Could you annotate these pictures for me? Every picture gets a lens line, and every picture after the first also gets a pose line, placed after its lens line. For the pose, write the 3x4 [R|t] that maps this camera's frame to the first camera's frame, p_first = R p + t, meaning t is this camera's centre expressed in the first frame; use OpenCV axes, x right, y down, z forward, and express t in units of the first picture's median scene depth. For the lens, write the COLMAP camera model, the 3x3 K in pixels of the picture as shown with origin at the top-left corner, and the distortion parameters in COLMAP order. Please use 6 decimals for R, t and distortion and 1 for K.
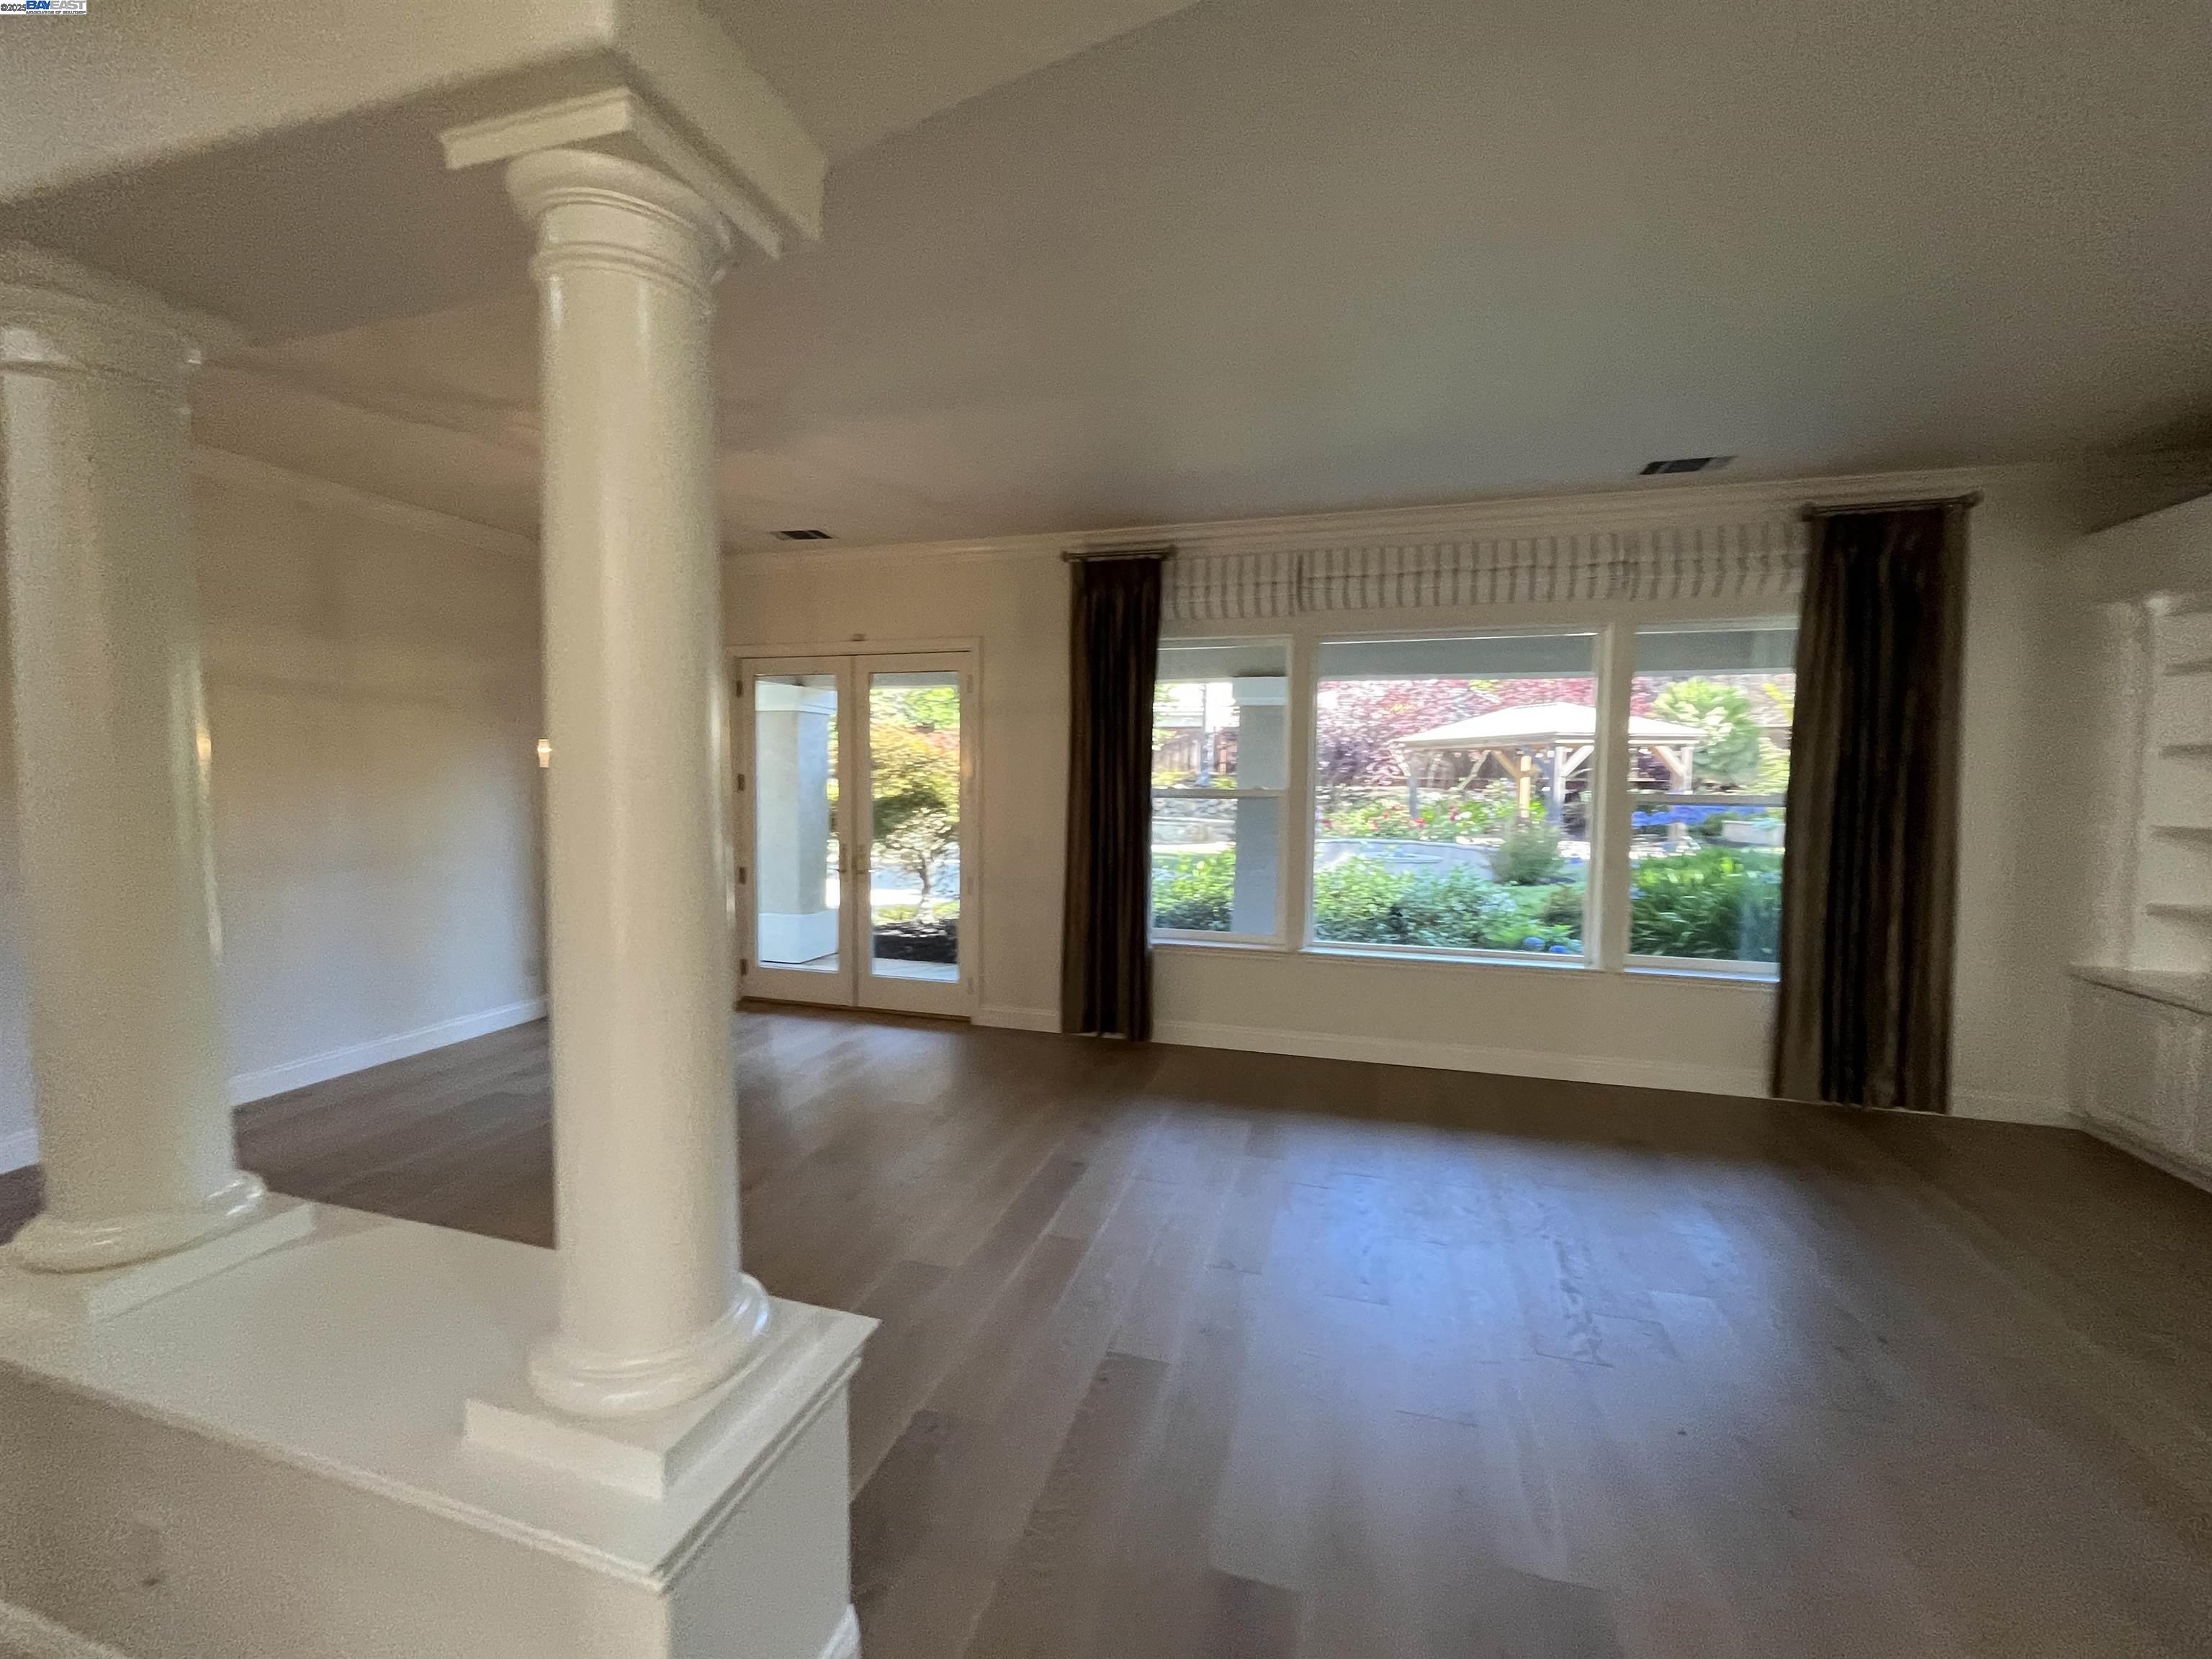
lens RADIAL K [[892.2, 0, 1106.2], [0, 892.2, 827.1], [0, 0, 1]] dist [-0.004875, 0.000411]
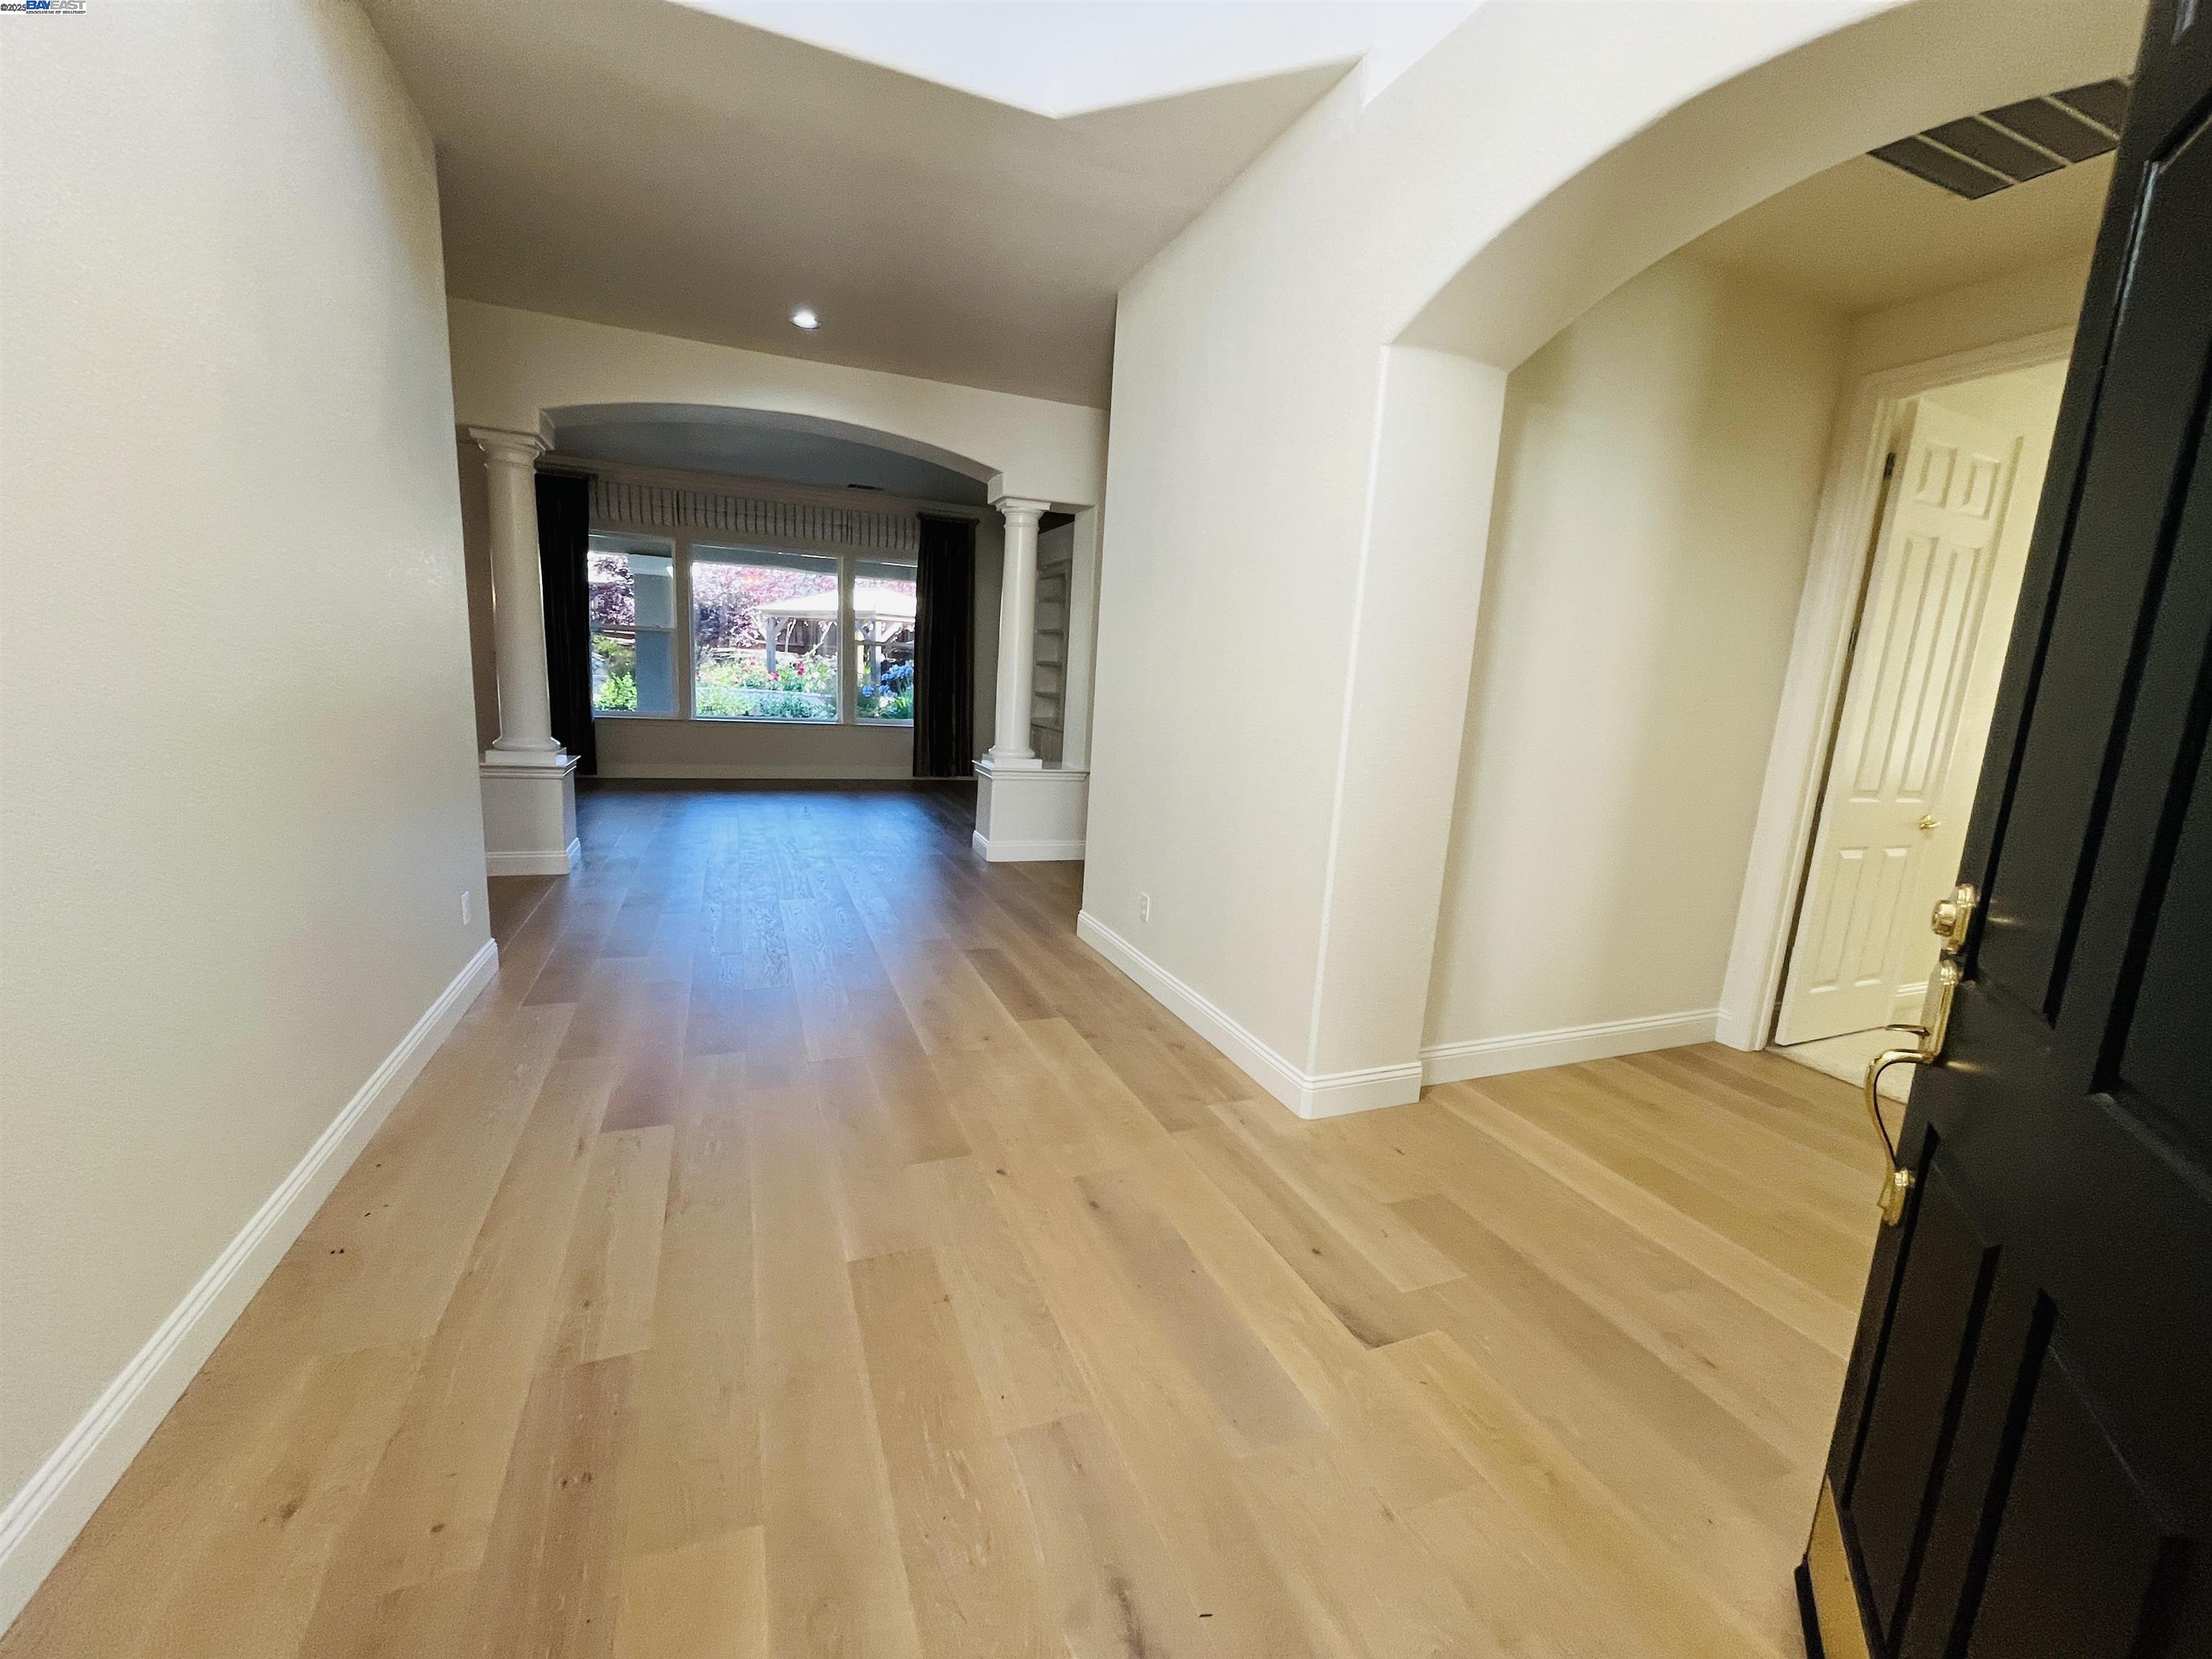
lens RADIAL K [[892.2, 0, 1103.7], [0, 892.2, 836.5], [0, 0, 1]] dist [-0.004875, 0.000411]
pose [[0.782815, -0.079061, 0.617211, -0.077610], [-0.014308, 0.989346, 0.144876, 0.029898], [-0.622090, -0.122242, 0.773344, -0.285880]]
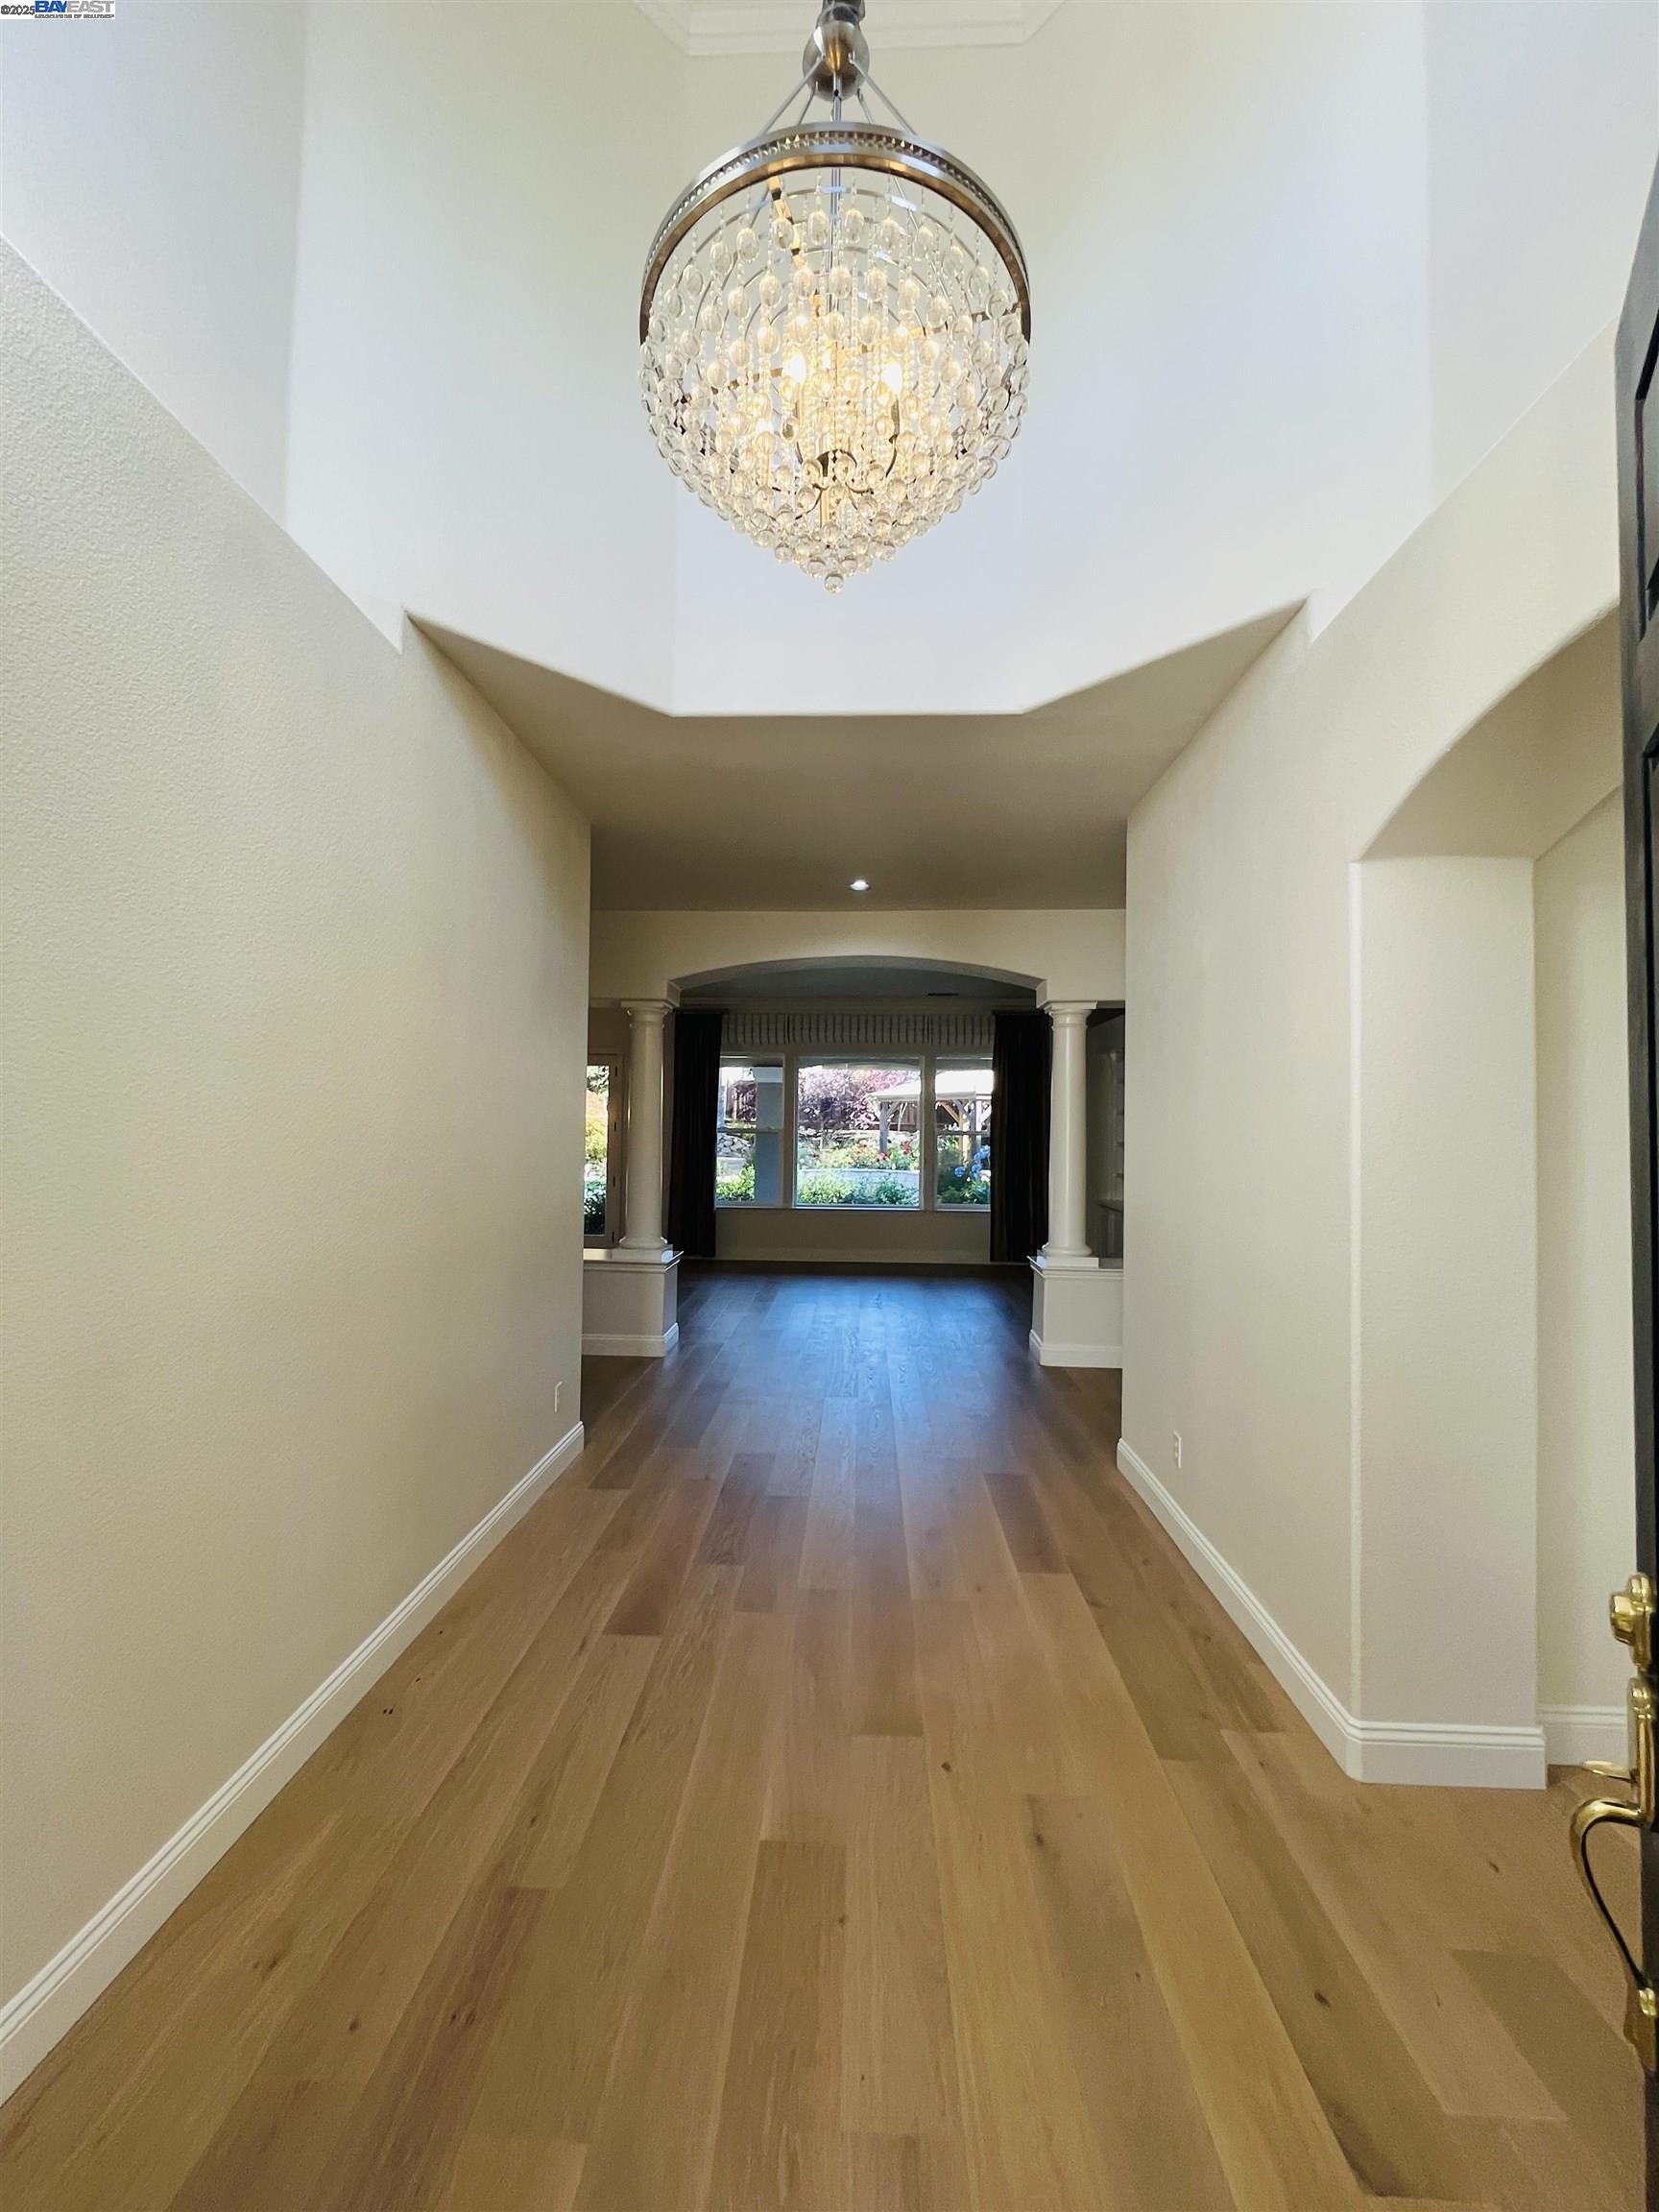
lens RADIAL K [[892.2, 0, 824.1], [0, 892.2, 1102.9], [0, 0, 1]] dist [-0.004875, 0.000411]
pose [[0.971939, 0.007467, 0.235113, -0.055843], [0.010921, 0.996986, -0.076809, 0.017195], [-0.234978, 0.077221, 0.968928, -0.300982]]
